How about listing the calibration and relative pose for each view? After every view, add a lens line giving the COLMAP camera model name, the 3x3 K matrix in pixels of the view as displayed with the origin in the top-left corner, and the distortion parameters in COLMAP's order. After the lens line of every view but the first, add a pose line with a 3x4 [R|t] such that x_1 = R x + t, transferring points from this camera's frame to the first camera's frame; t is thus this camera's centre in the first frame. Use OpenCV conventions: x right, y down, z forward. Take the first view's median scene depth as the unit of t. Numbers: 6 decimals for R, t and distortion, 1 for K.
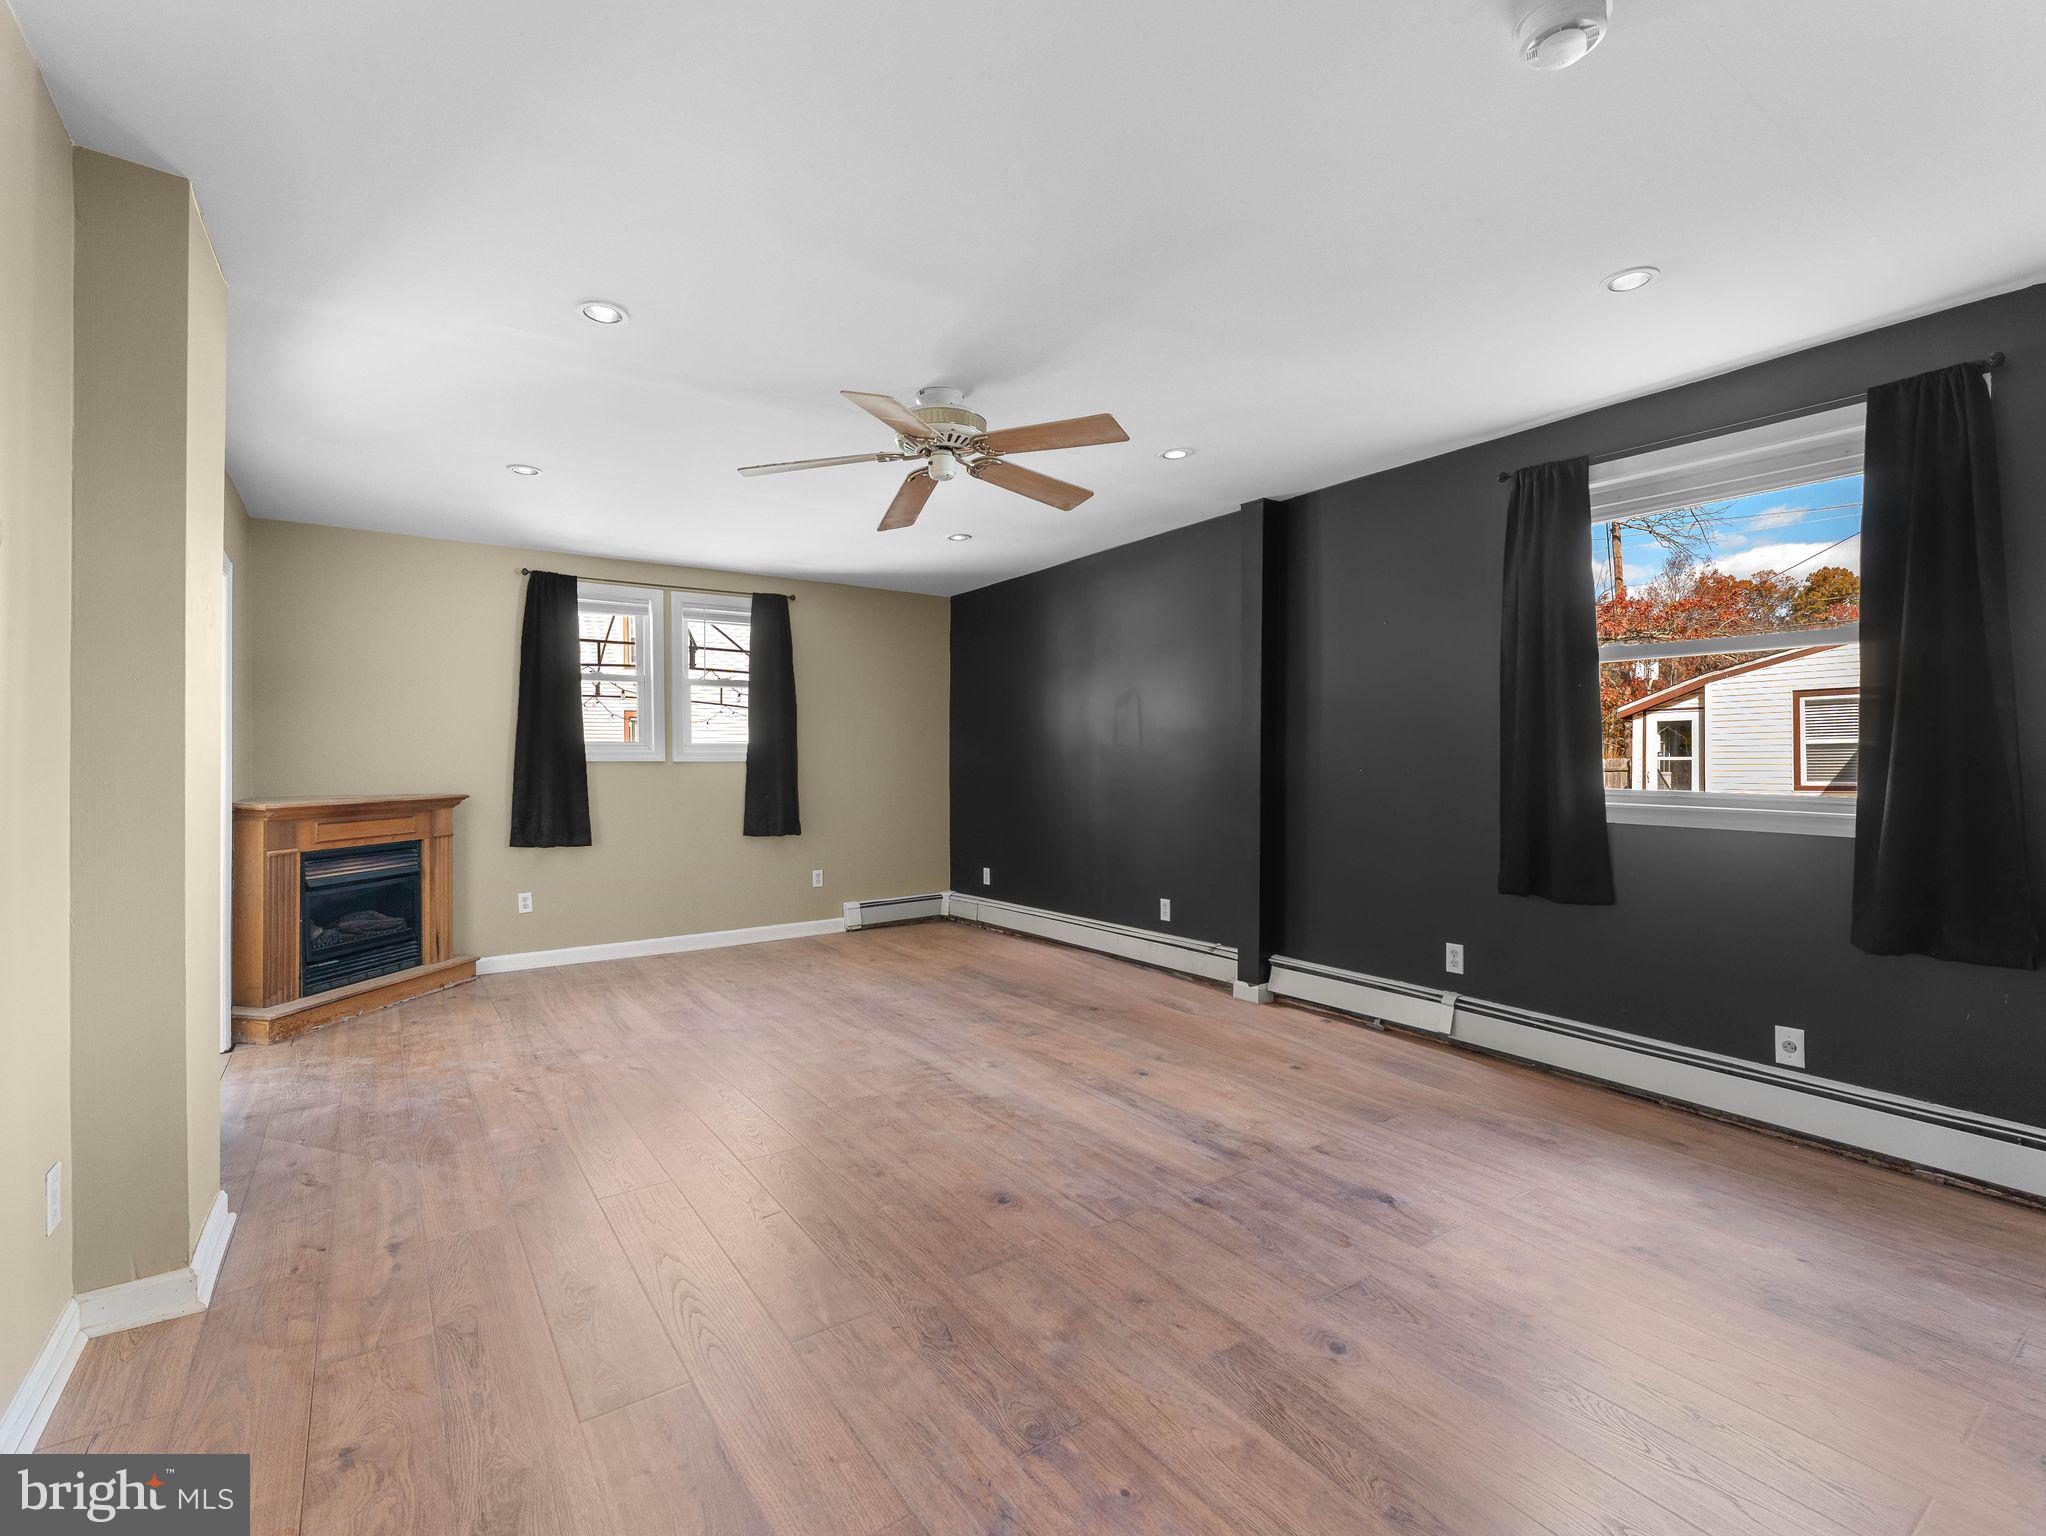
lens RADIAL K [[934.2, 0, 1019.7], [0, 934.2, 763.2], [0, 0, 1]] dist [0.000469, -0.000112]
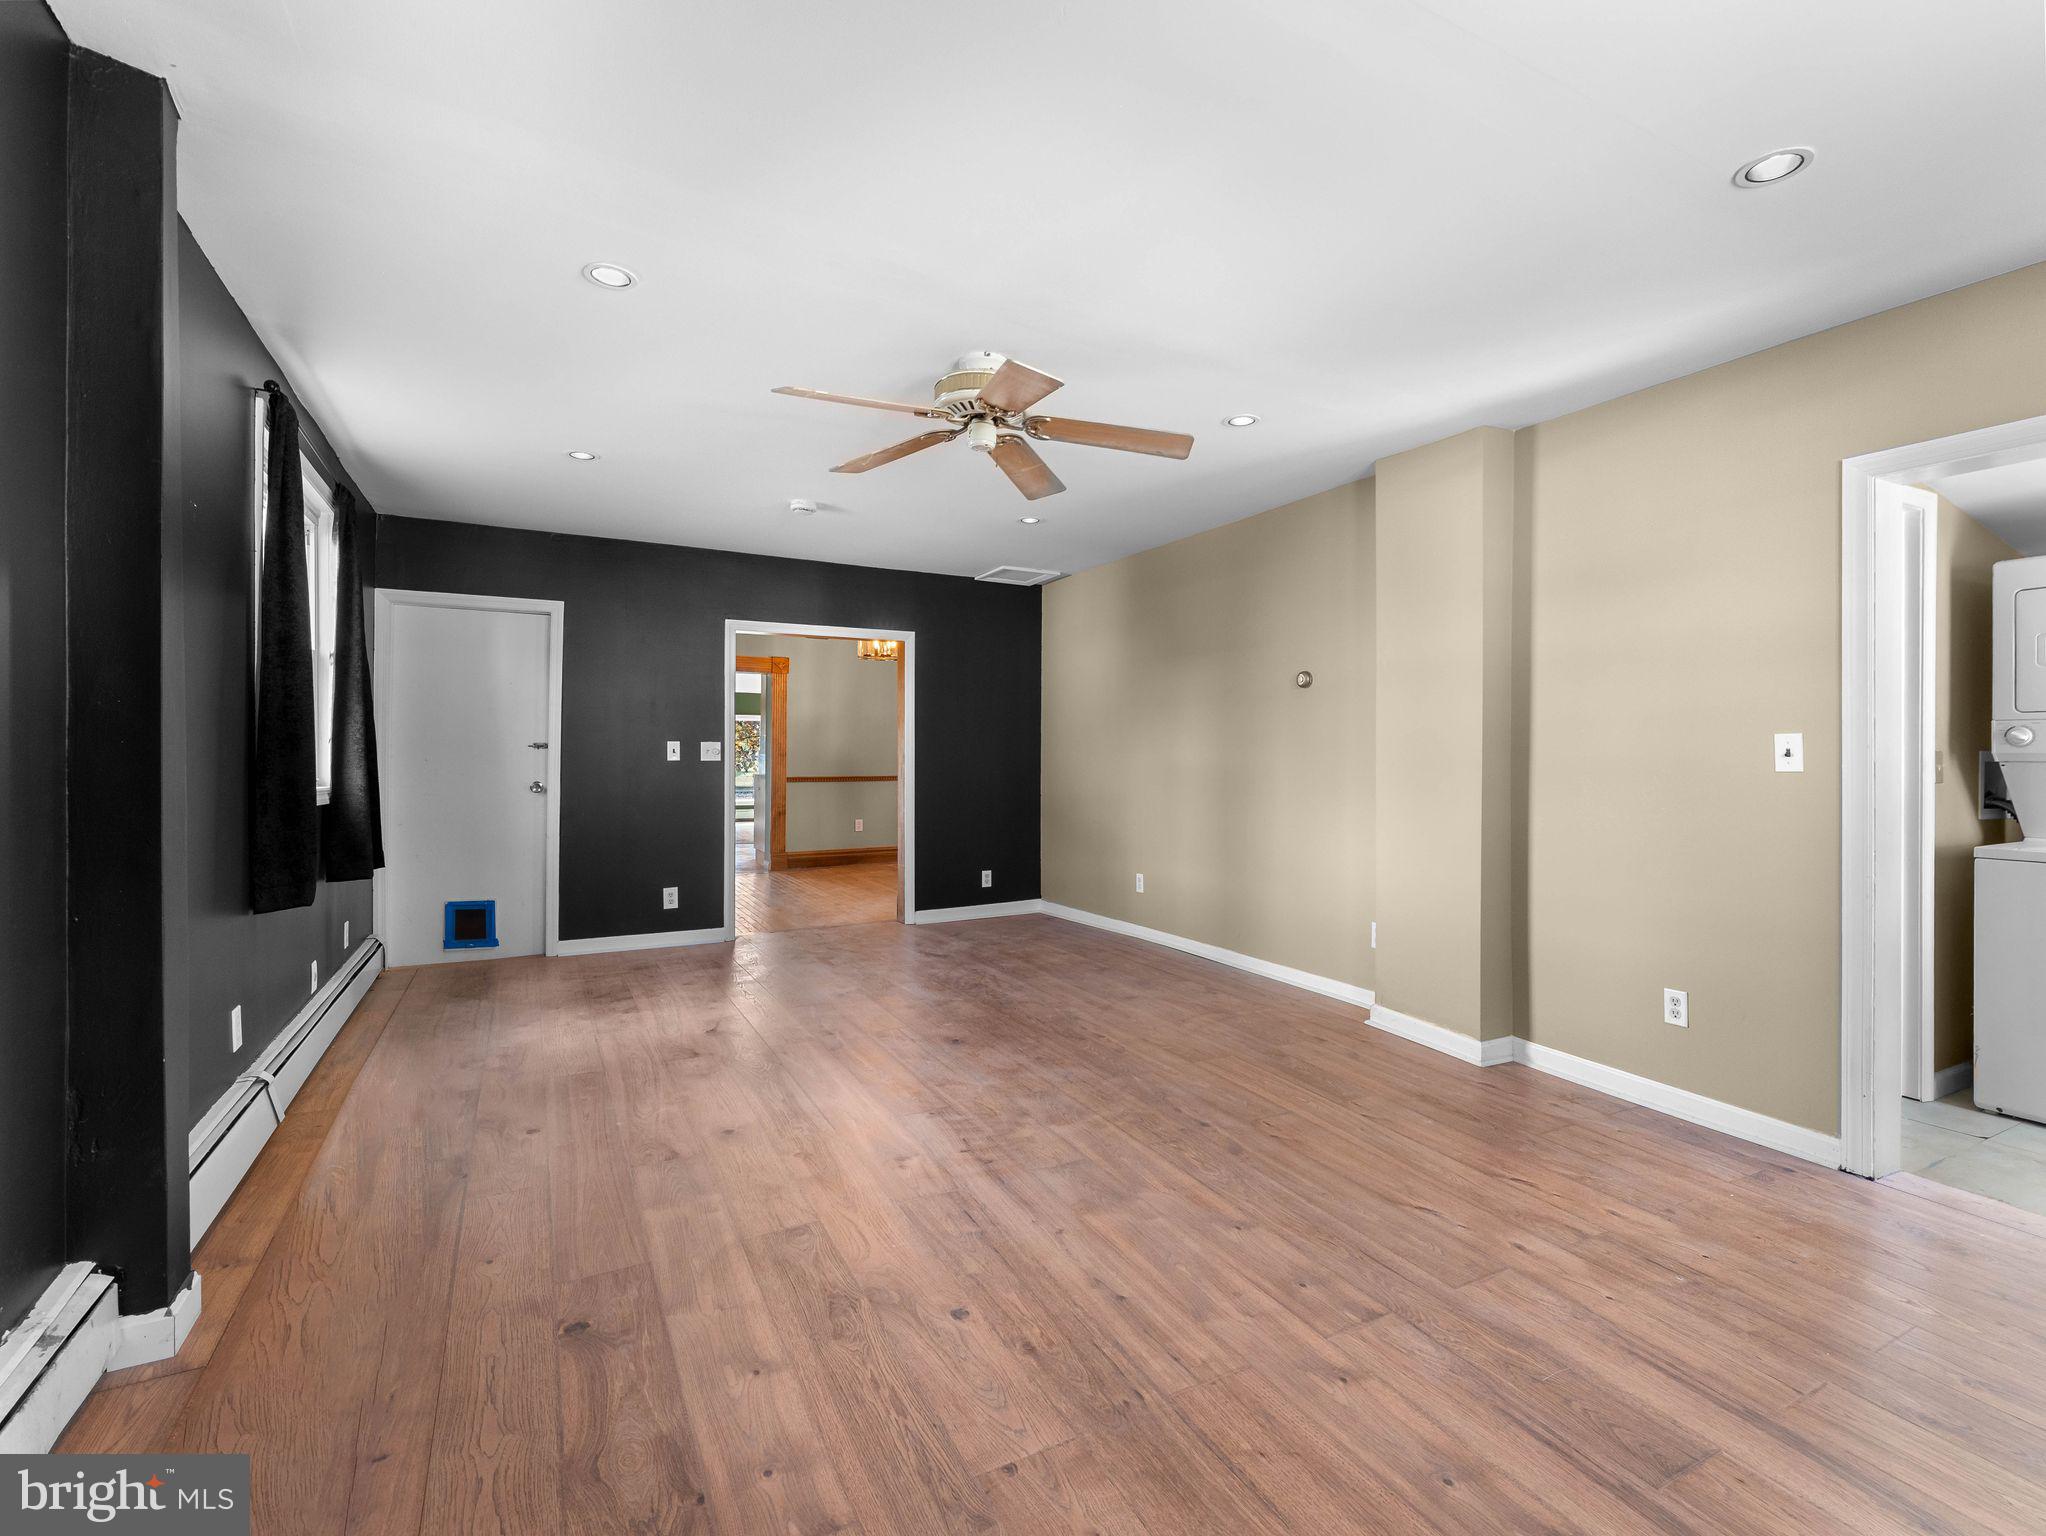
lens RADIAL K [[934.2, 0, 1026.4], [0, 934.2, 758.1], [0, 0, 1]] dist [0.000469, -0.000112]
pose [[-0.993180, -0.003524, 0.116542, -0.214404], [-0.002733, 0.999972, 0.006946, 0.000669], [-0.116563, 0.006580, -0.993162, 1.738118]]
